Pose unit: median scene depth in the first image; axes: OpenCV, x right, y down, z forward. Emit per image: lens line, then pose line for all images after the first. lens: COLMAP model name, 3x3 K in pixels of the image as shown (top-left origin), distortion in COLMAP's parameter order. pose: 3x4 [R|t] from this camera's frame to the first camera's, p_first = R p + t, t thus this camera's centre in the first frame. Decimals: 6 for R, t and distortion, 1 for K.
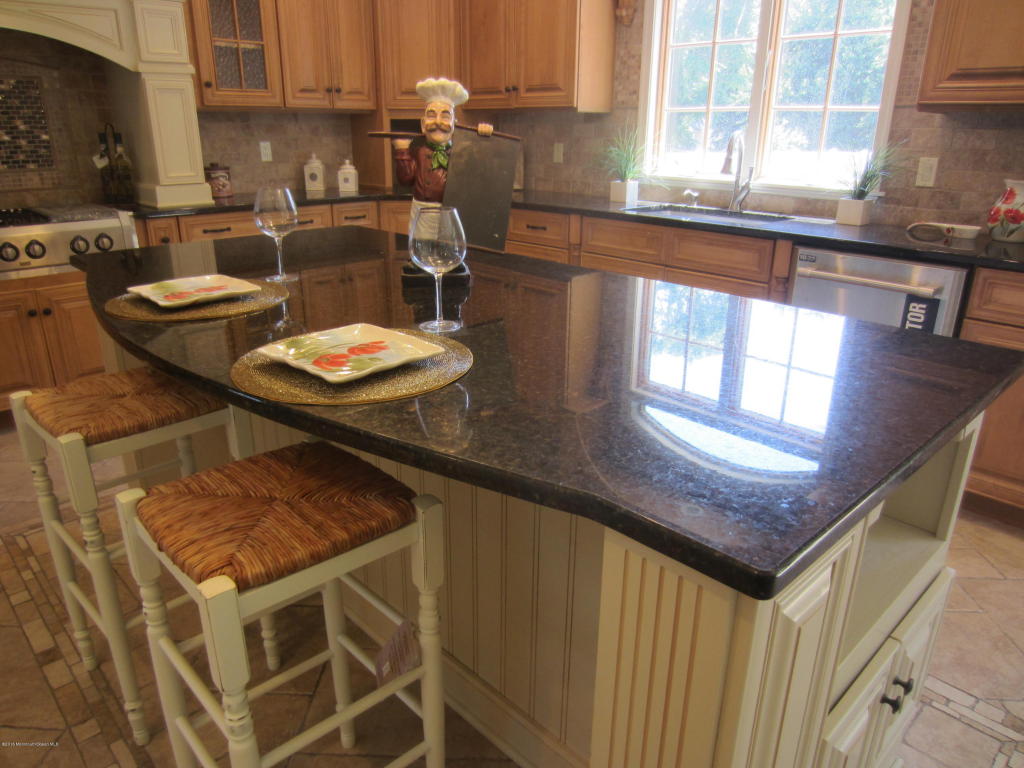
lens RADIAL K [[711.2, 0, 511.7], [0, 711.2, 385.3], [0, 0, 1]] dist [-0.050985, 0.022356]
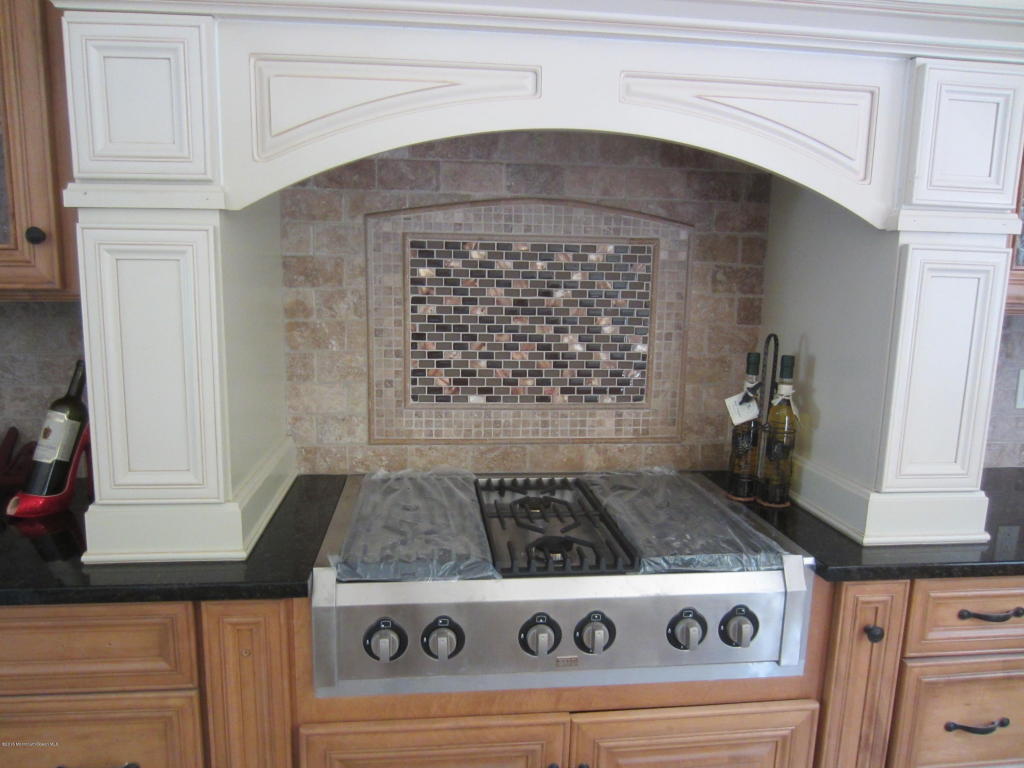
lens RADIAL K [[711.2, 0, 509.5], [0, 711.2, 389.3], [0, 0, 1]] dist [-0.050985, 0.022356]
pose [[0.793825, 0.111360, -0.597863, -0.426400], [-0.226749, 0.966399, -0.121067, -0.239788], [0.564293, 0.231671, 0.792403, 0.527318]]
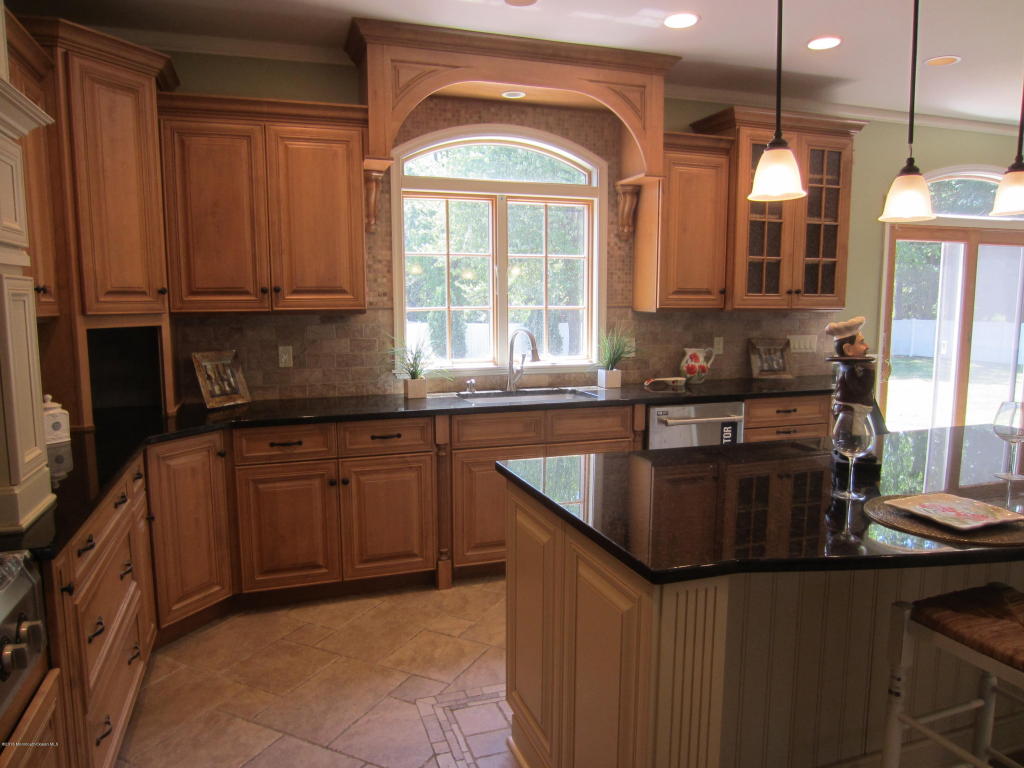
lens RADIAL K [[711.2, 0, 507.4], [0, 711.2, 388.1], [0, 0, 1]] dist [-0.050985, 0.022356]
pose [[0.424874, -0.123298, 0.896817, -0.776490], [0.315555, 0.948716, -0.019063, -0.234780], [-0.848473, 0.291095, 0.441992, 0.482880]]
